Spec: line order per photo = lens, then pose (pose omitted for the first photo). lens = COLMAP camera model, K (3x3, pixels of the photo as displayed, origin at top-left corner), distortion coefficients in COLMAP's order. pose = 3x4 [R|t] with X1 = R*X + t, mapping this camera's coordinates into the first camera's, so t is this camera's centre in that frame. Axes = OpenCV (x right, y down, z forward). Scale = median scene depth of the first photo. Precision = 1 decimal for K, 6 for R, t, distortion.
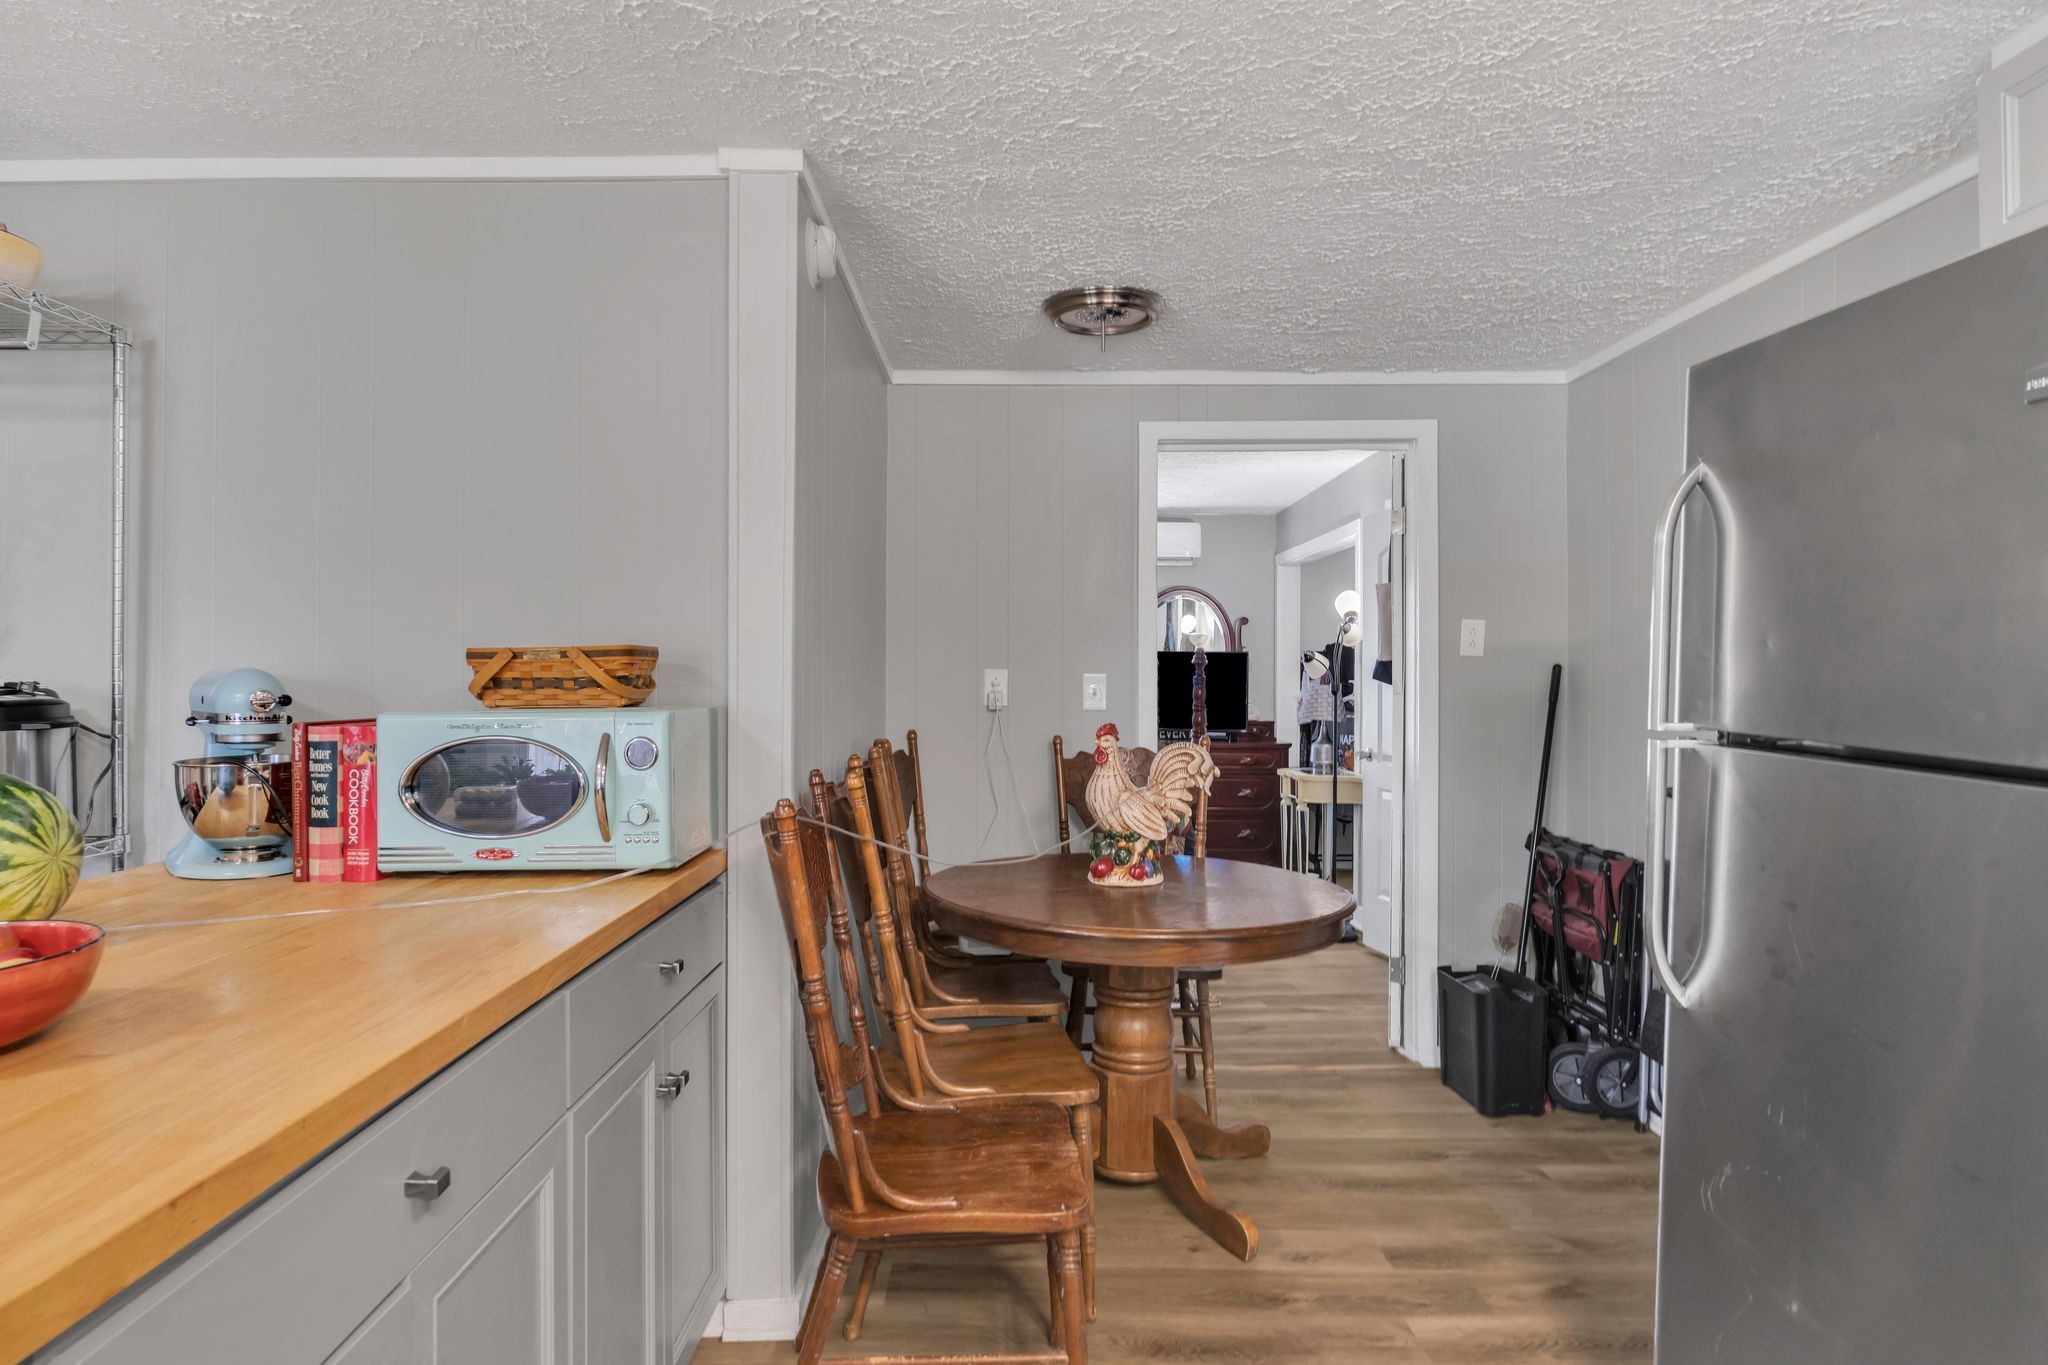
lens RADIAL K [[1128.3, 0, 1003.8], [0, 1128.3, 683.5], [0, 0, 1]] dist [-0.005318, 0.000582]
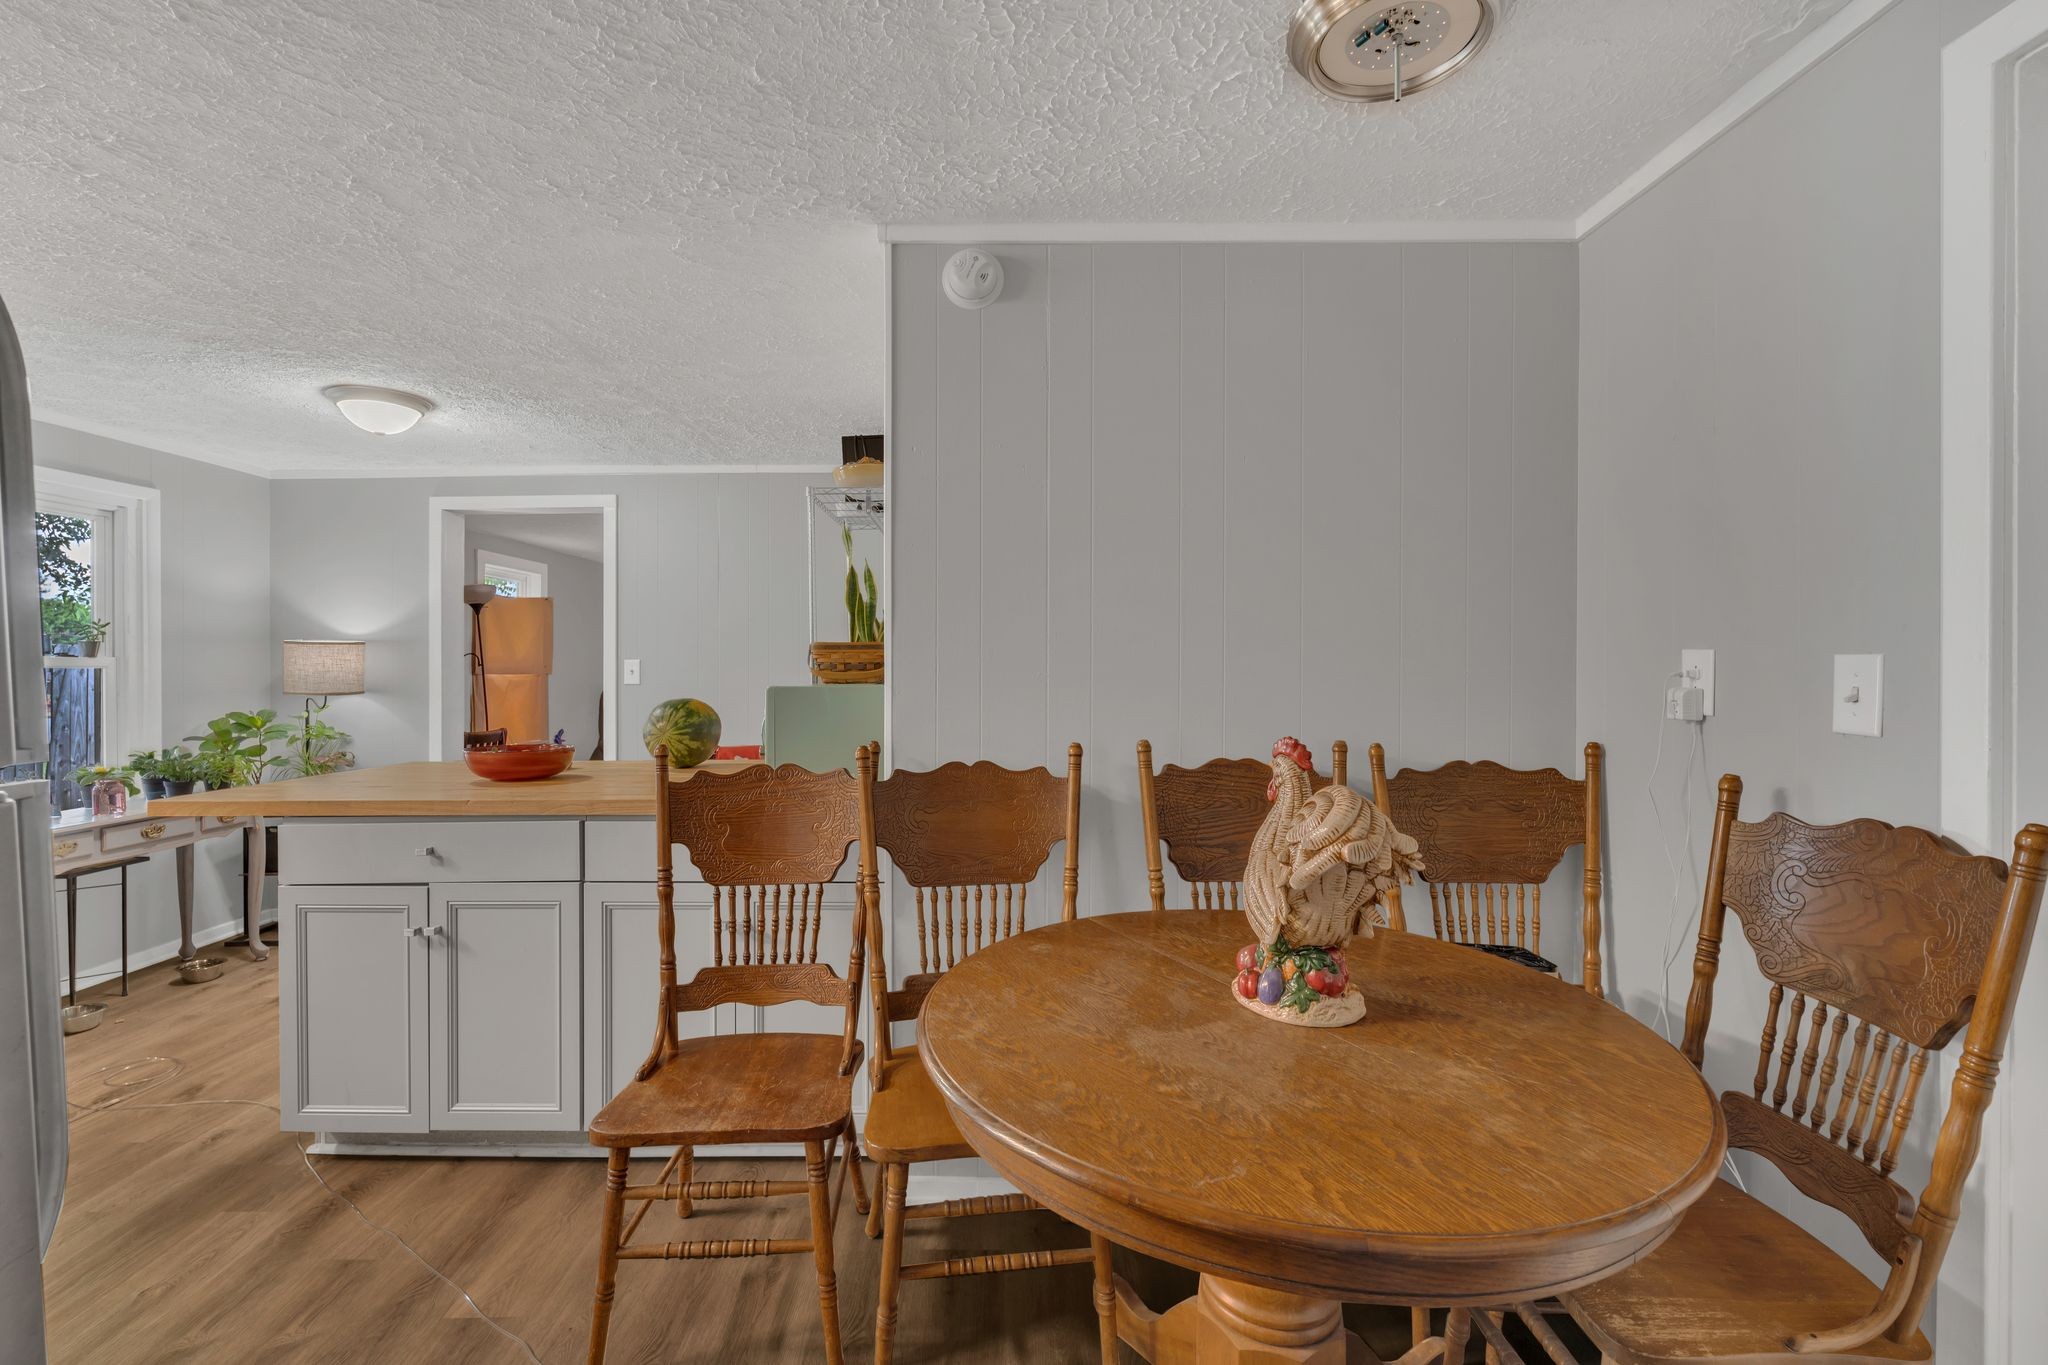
lens RADIAL K [[921.4, 0, 1021.9], [0, 921.4, 647.7], [0, 0, 1]] dist [-0.000127, 0.000321]
pose [[0.008198, -0.020054, -0.999765, 1.010415], [-0.007496, 0.999770, -0.020116, -0.001692], [0.999938, 0.007659, 0.008045, 1.421524]]
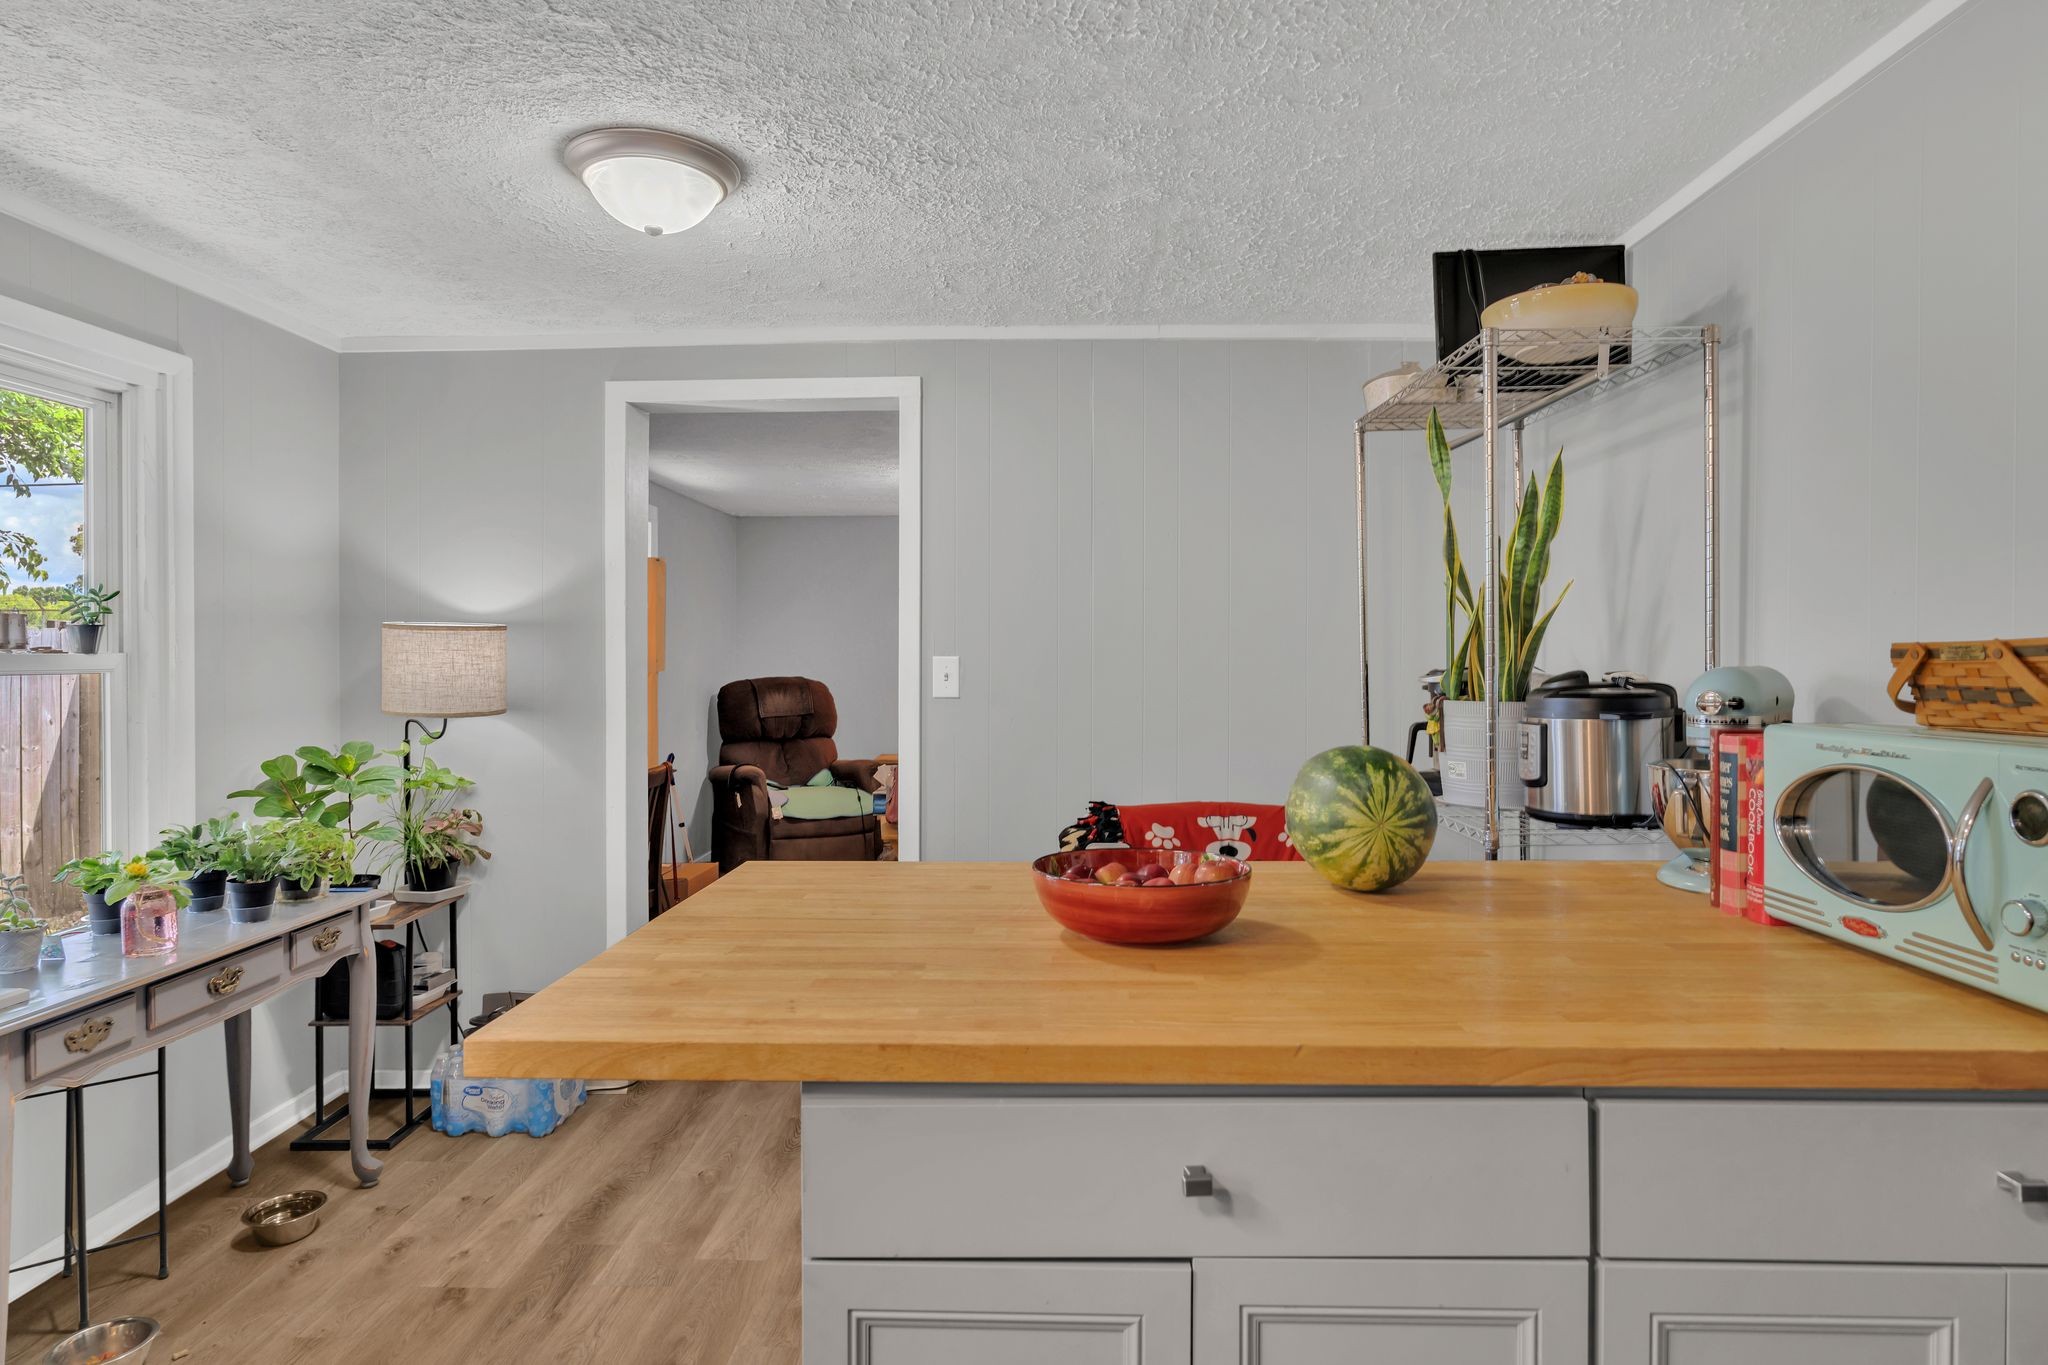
lens RADIAL K [[1179.1, 0, 1069.6], [0, 1179.1, 640.1], [0, 0, 1]] dist [0.002789, -0.000532]
pose [[-0.006615, -0.009680, -0.999931, 0.318608], [-0.008481, 0.999918, -0.009624, -0.022715], [0.999942, 0.008416, -0.006697, 0.490501]]
